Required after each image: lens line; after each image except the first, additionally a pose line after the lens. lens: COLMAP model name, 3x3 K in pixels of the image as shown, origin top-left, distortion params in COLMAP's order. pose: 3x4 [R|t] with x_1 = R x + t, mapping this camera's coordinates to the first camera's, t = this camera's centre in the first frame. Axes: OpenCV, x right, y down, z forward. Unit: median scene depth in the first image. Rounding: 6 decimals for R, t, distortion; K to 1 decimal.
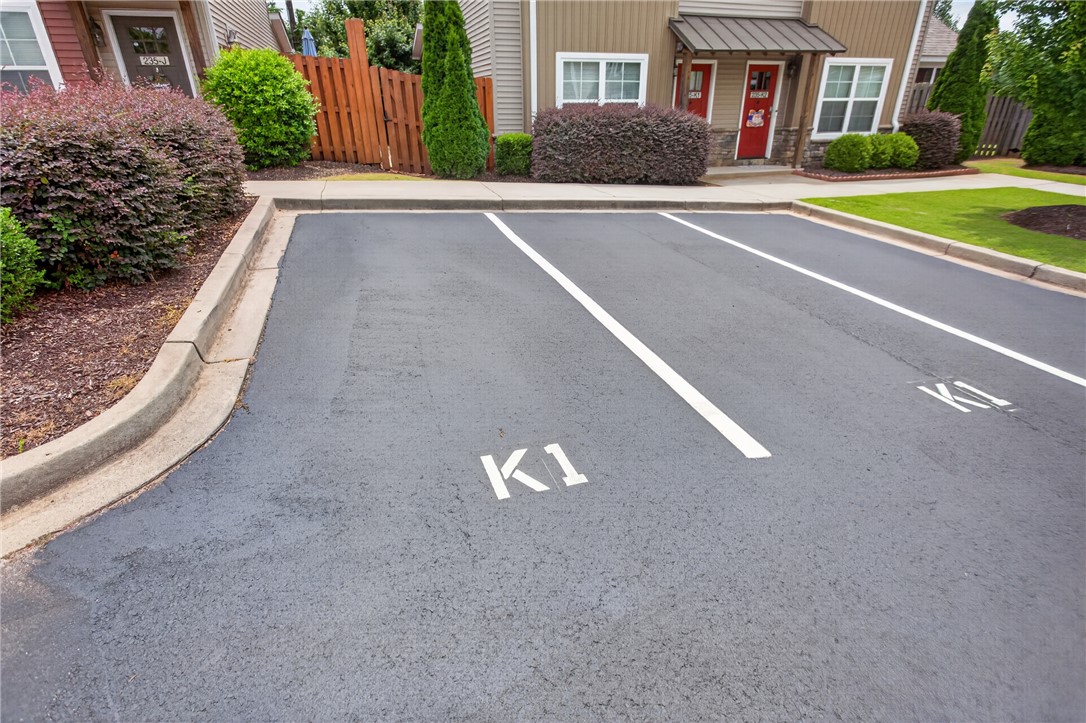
lens RADIAL K [[542.9, 0, 546.9], [0, 542.9, 355.6], [0, 0, 1]] dist [-0.006446, -0.001611]
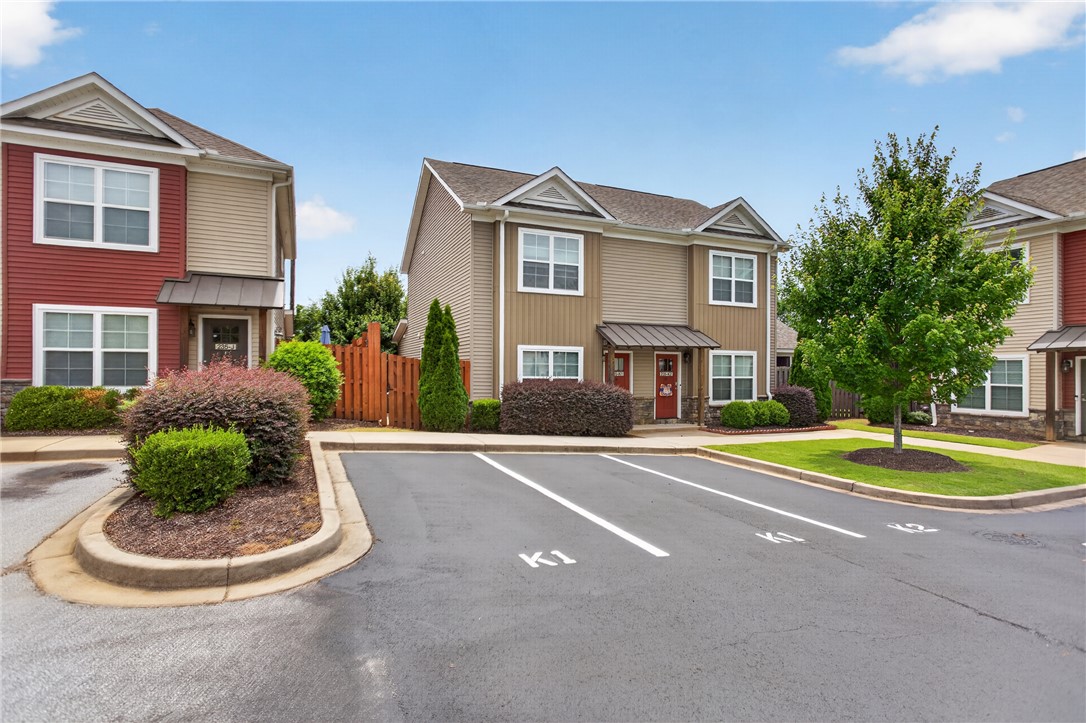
lens RADIAL K [[541.2, 0, 545.7], [0, 541.2, 362.7], [0, 0, 1]] dist [-0.010870, 0.006773]
pose [[0.994801, 0.013283, 0.100969, -0.050422], [0.032861, 0.896553, -0.441716, 0.093179], [-0.096391, 0.442738, 0.891455, -0.219438]]
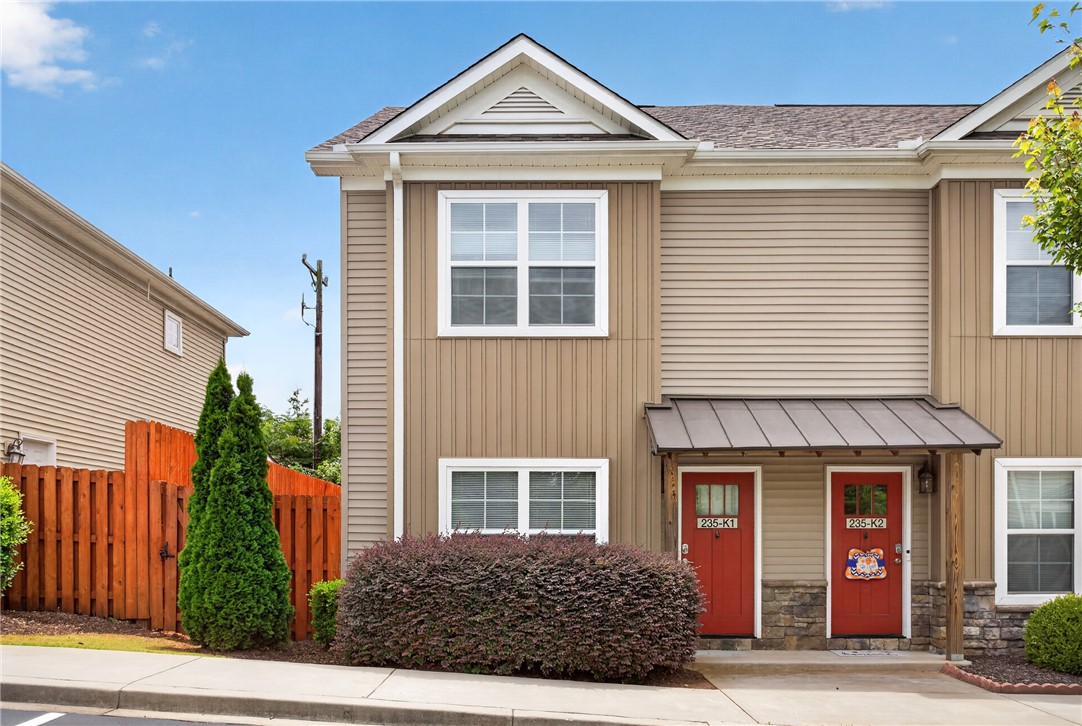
lens RADIAL K [[921.6, 0, 538.3], [0, 921.6, 519.4], [0, 0, 1]] dist [-0.005914, 0.005041]
pose [[0.948549, 0.003294, -0.316614, 0.448451], [-0.141363, 0.899161, -0.414157, -0.082441], [0.283322, 0.437606, 0.853364, 0.172921]]
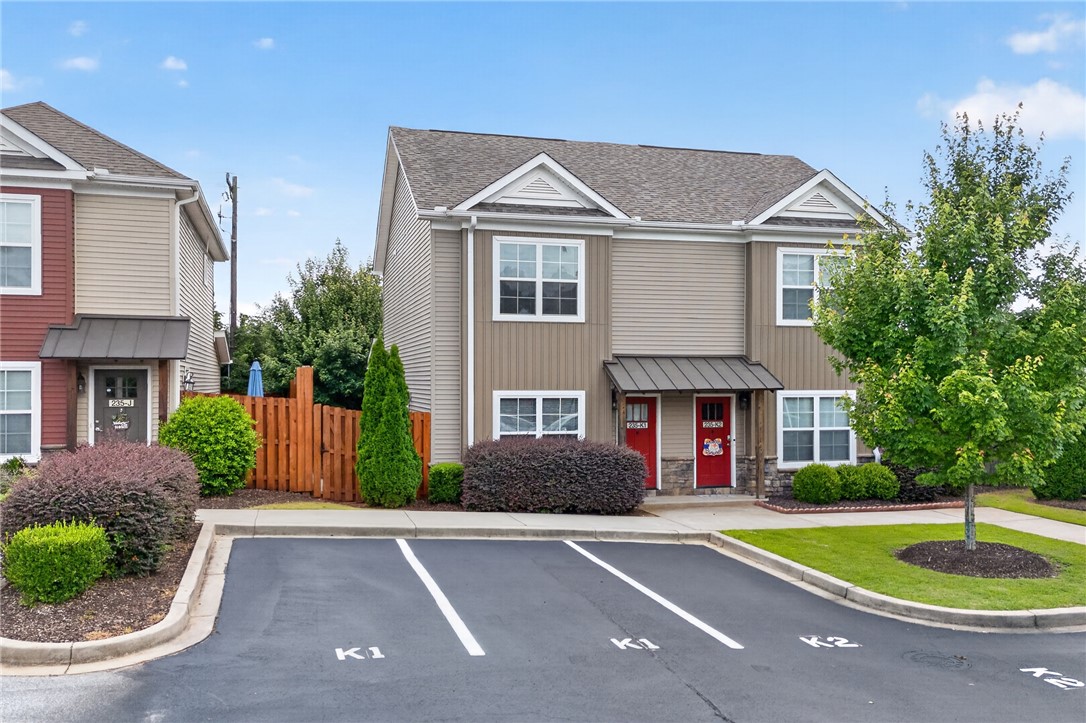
lens RADIAL K [[877.5, 0, 546.1], [0, 877.5, 367.9], [0, 0, 1]] dist [0.074954, -0.060549]
pose [[0.999586, 0.007036, -0.027892, 0.166882], [-0.018748, 0.894751, -0.446172, 0.158198], [0.021817, 0.446510, 0.894513, -0.539976]]
